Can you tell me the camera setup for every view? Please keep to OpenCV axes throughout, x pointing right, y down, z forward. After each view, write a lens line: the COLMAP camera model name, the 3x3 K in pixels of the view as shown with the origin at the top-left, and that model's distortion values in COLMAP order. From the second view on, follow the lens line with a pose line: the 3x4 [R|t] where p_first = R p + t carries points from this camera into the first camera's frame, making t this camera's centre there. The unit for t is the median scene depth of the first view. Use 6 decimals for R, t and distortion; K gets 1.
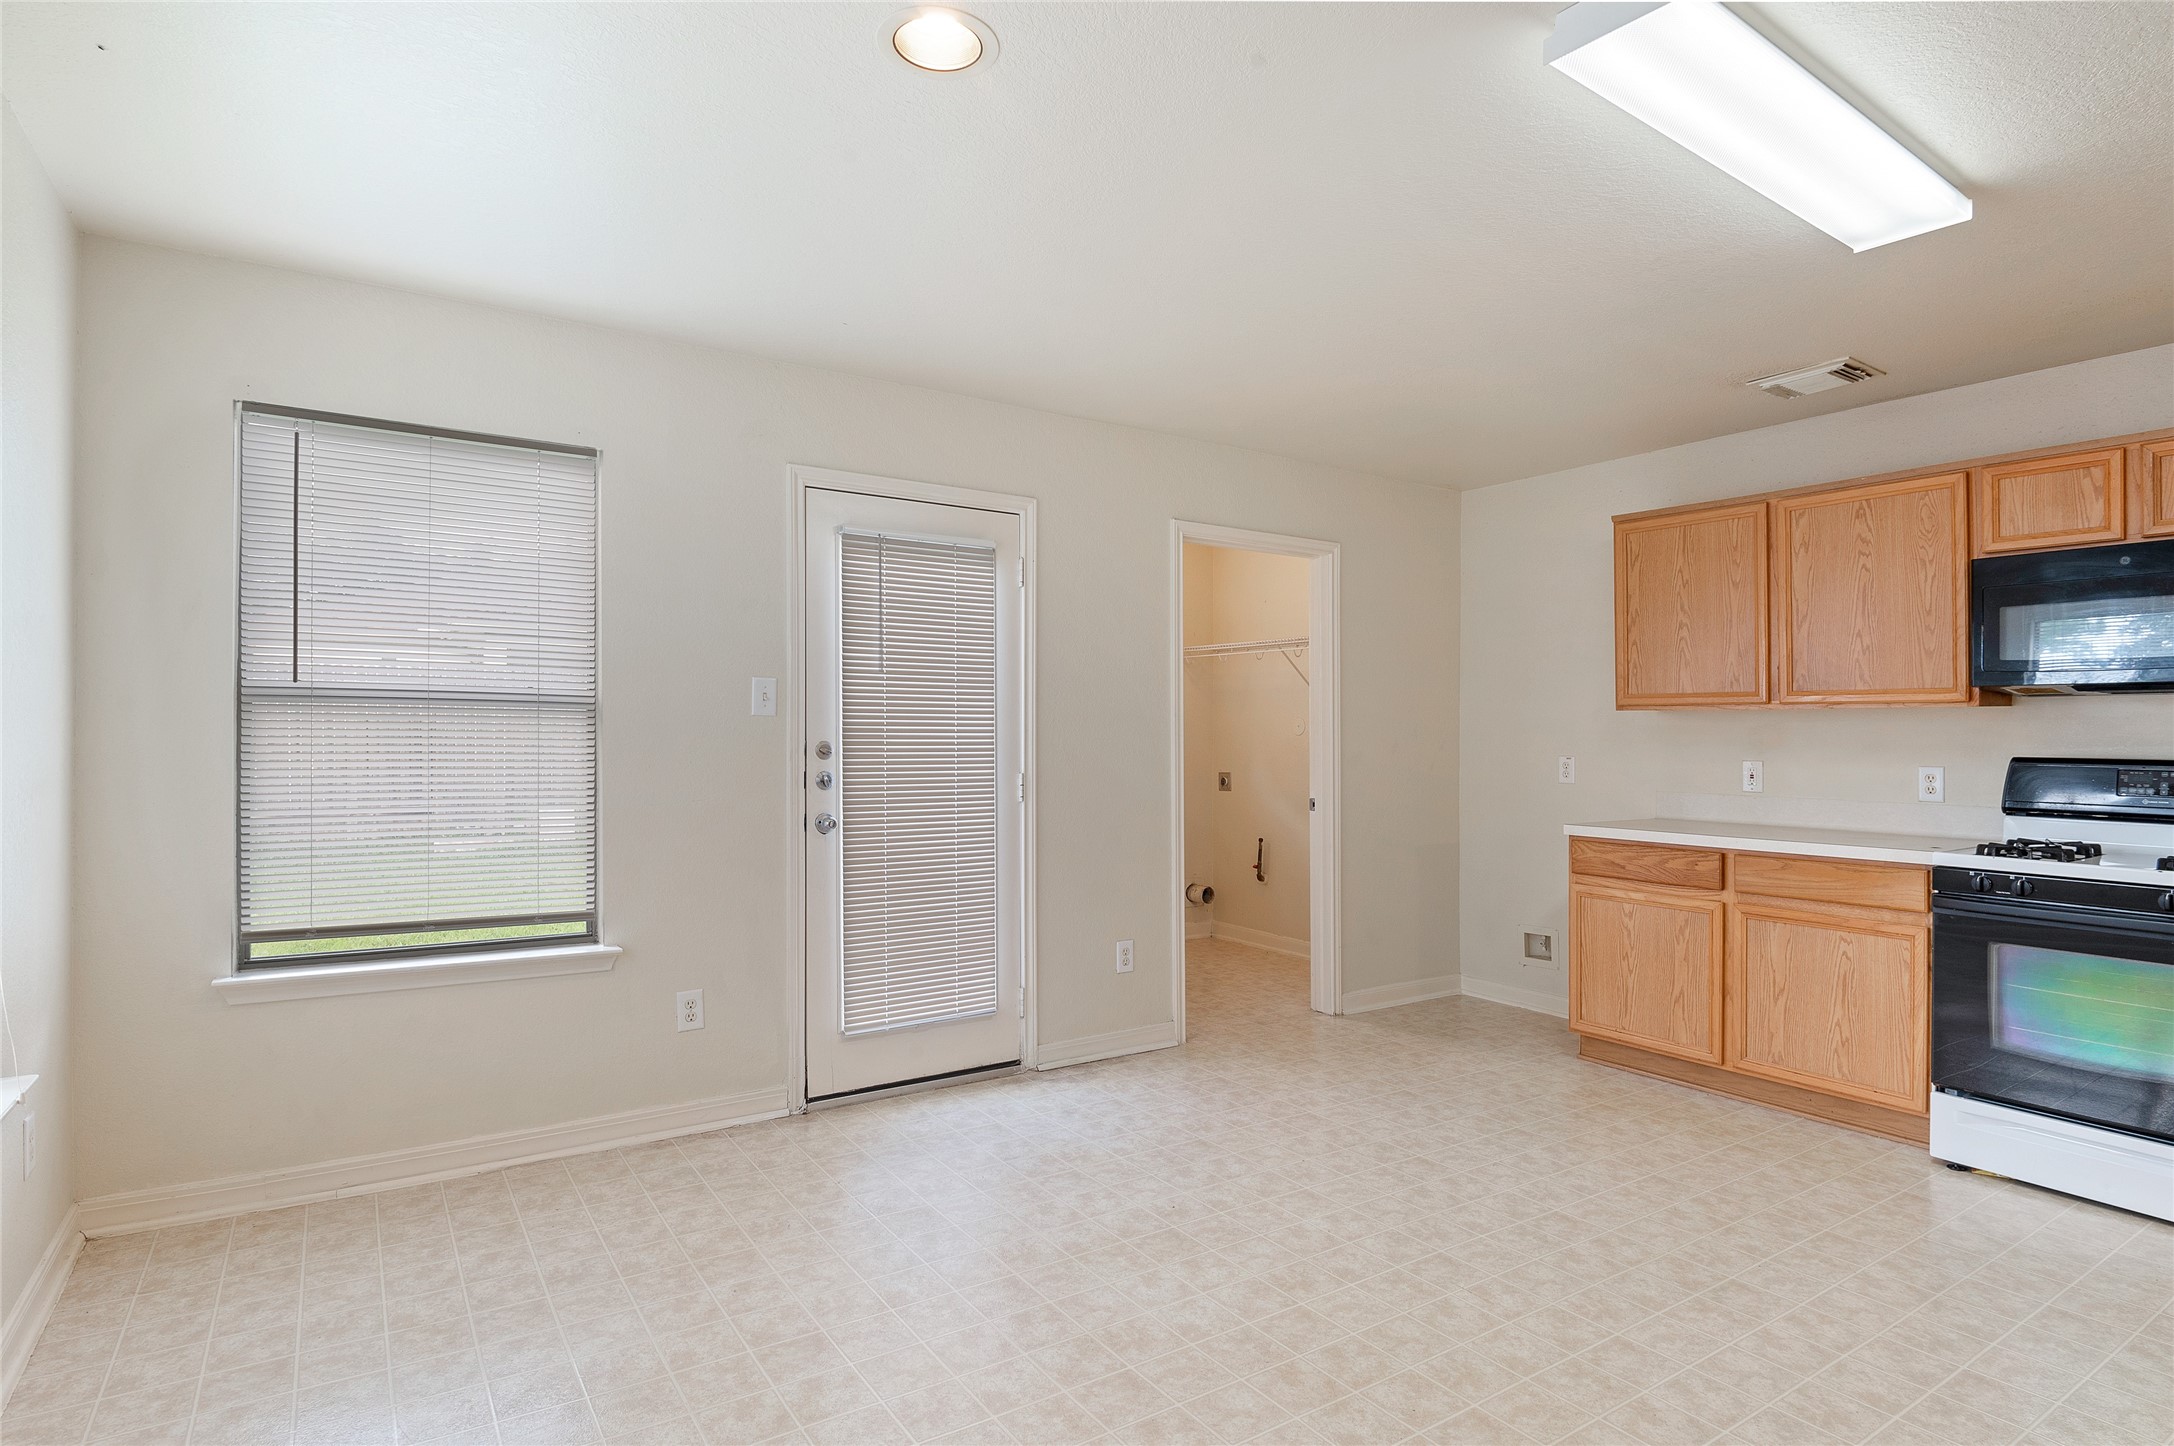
lens RADIAL K [[1171.9, 0, 1104.9], [0, 1171.9, 739.2], [0, 0, 1]] dist [-0.013959, 0.001566]
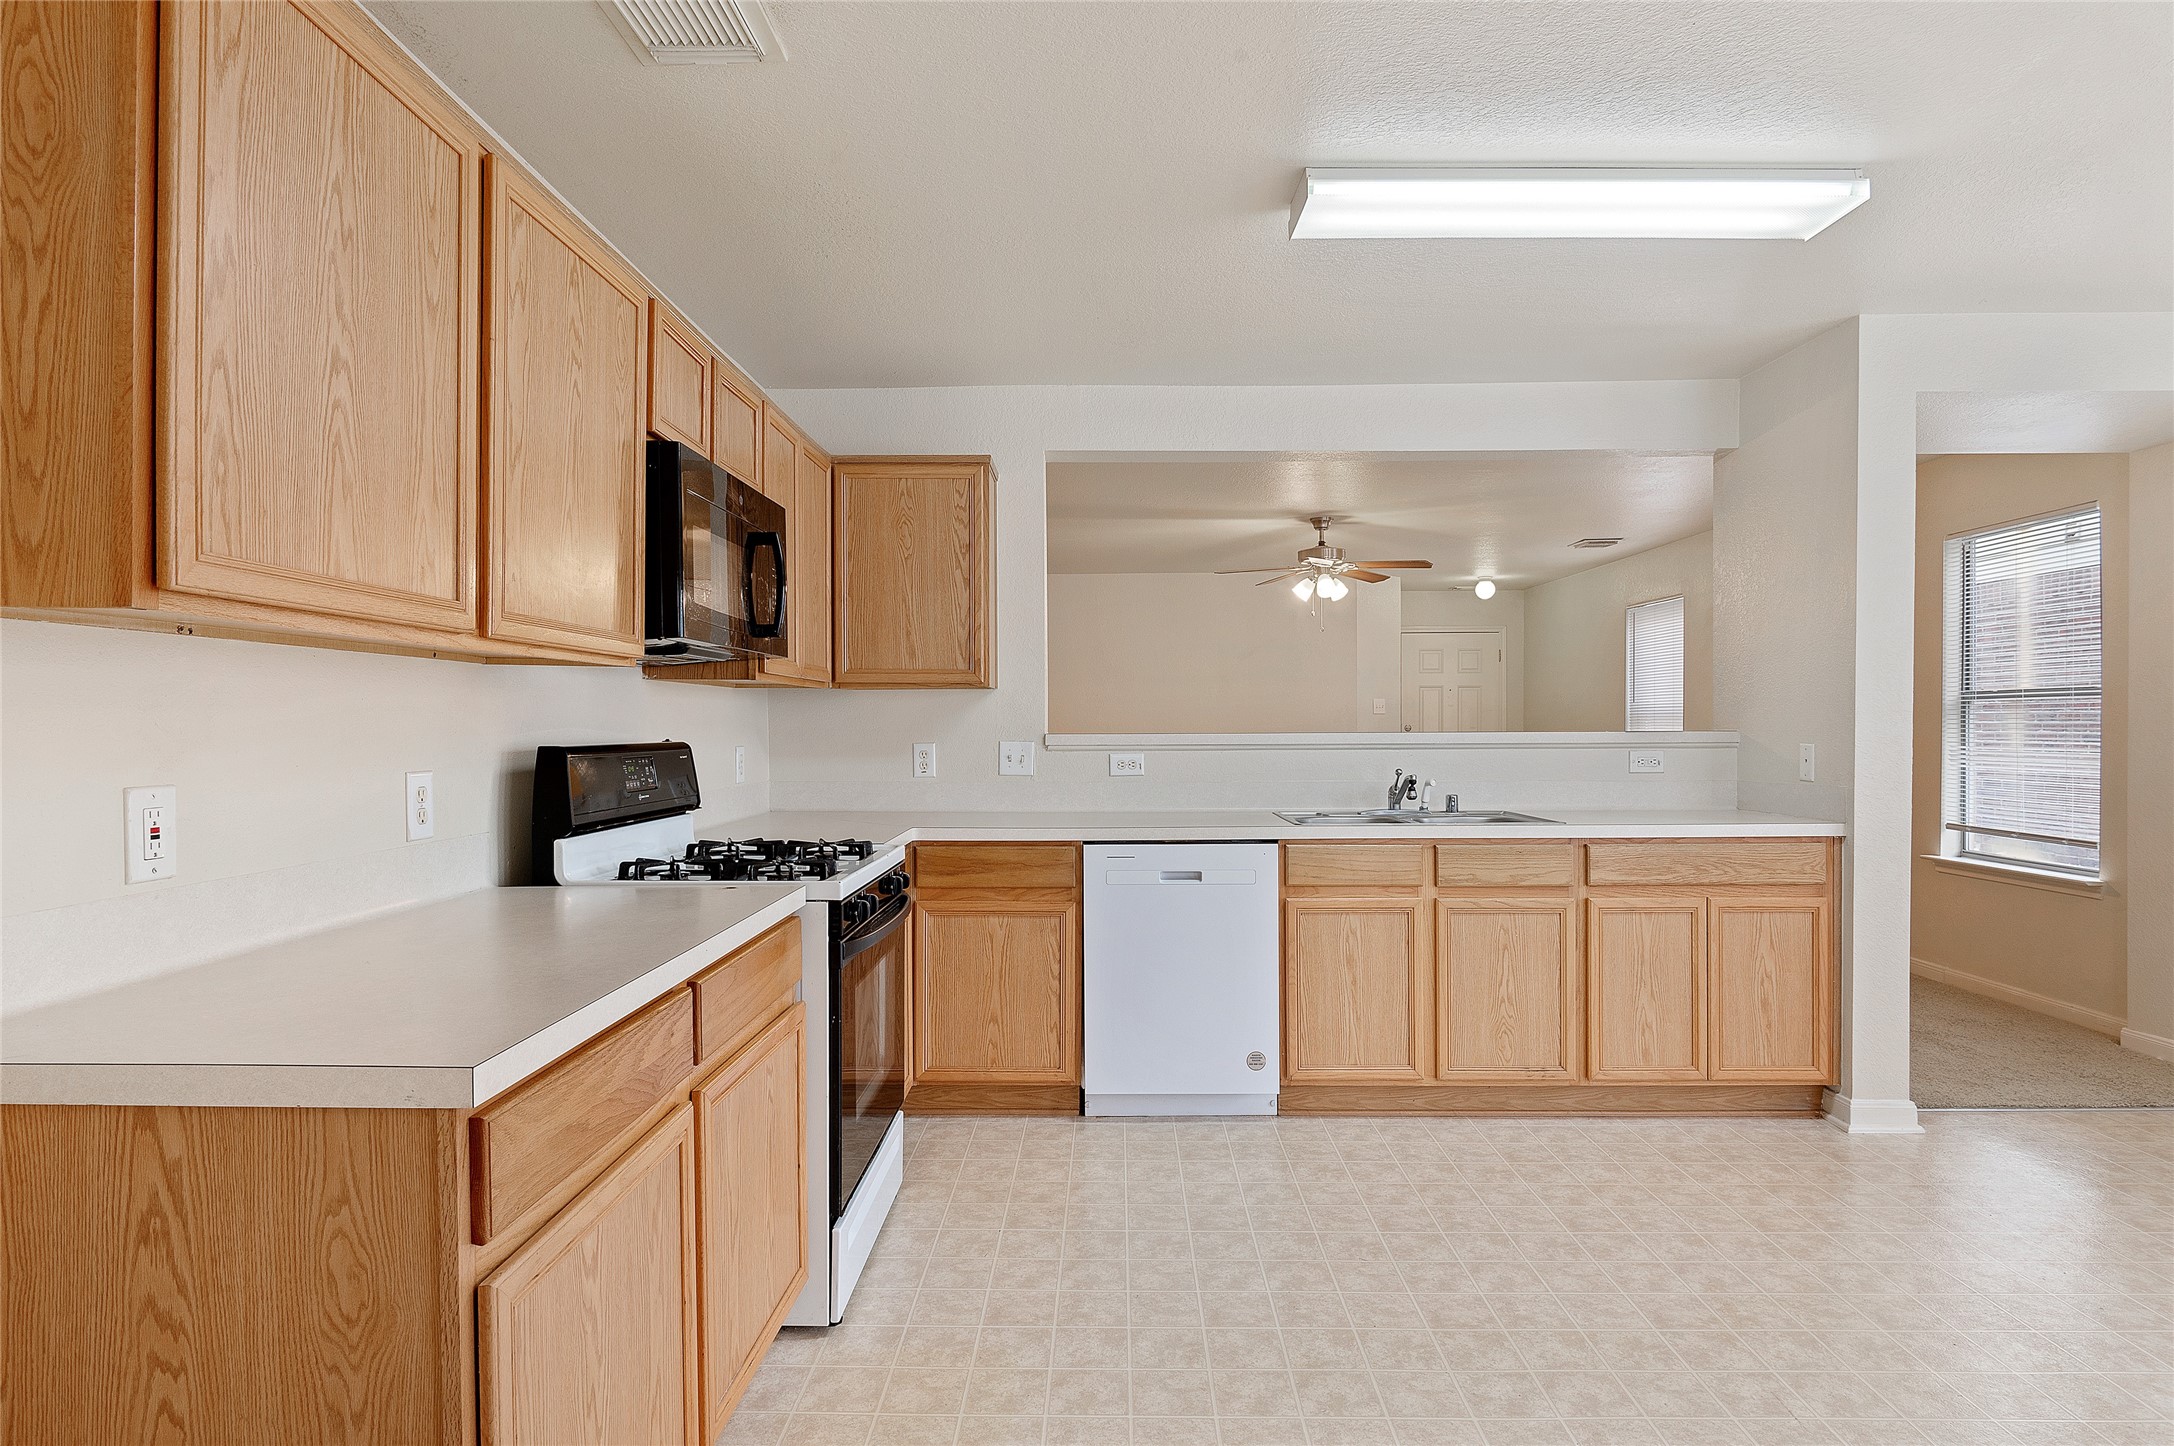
lens RADIAL K [[1171.9, 0, 1076.3], [0, 1171.9, 730.9], [0, 0, 1]] dist [-0.013959, 0.001566]
pose [[-0.811851, -0.016621, 0.583629, 0.192936], [-0.007907, 0.999816, 0.017474, -0.007260], [-0.583812, 0.009571, -0.811833, 1.478953]]
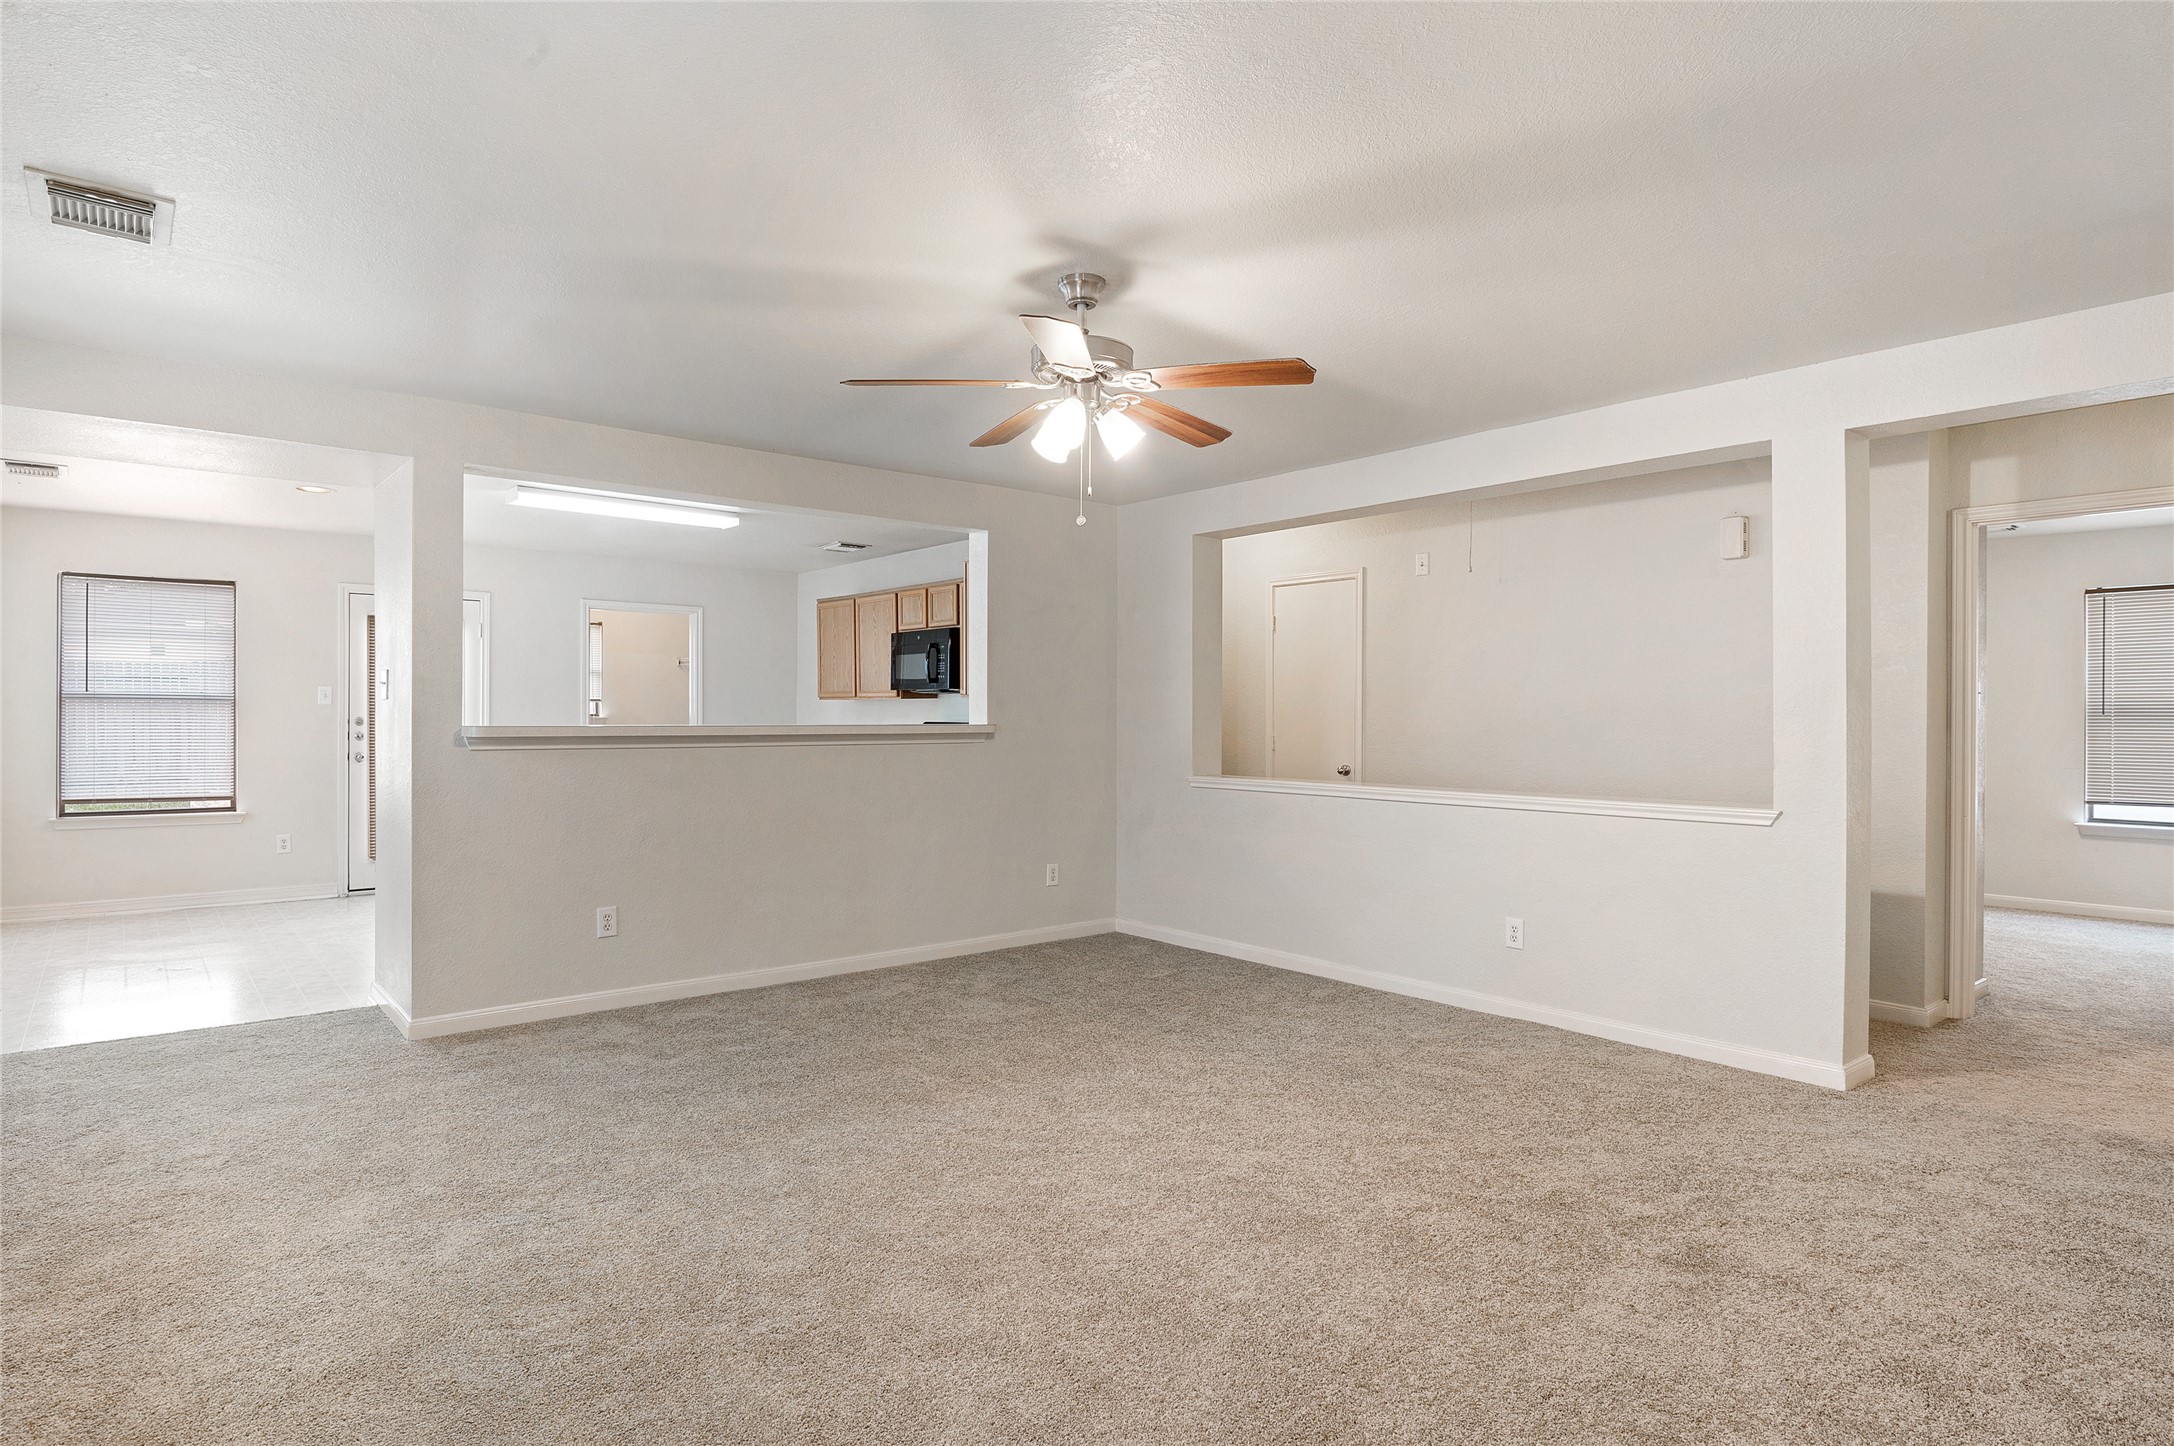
lens RADIAL K [[1171.9, 0, 1075.8], [0, 1171.9, 706.9], [0, 0, 1]] dist [-0.013959, 0.001566]
pose [[0.996457, -0.001072, 0.084098, 0.920580], [0.001656, 0.999975, -0.006875, -0.000081], [-0.084088, 0.006990, 0.996434, -1.258820]]
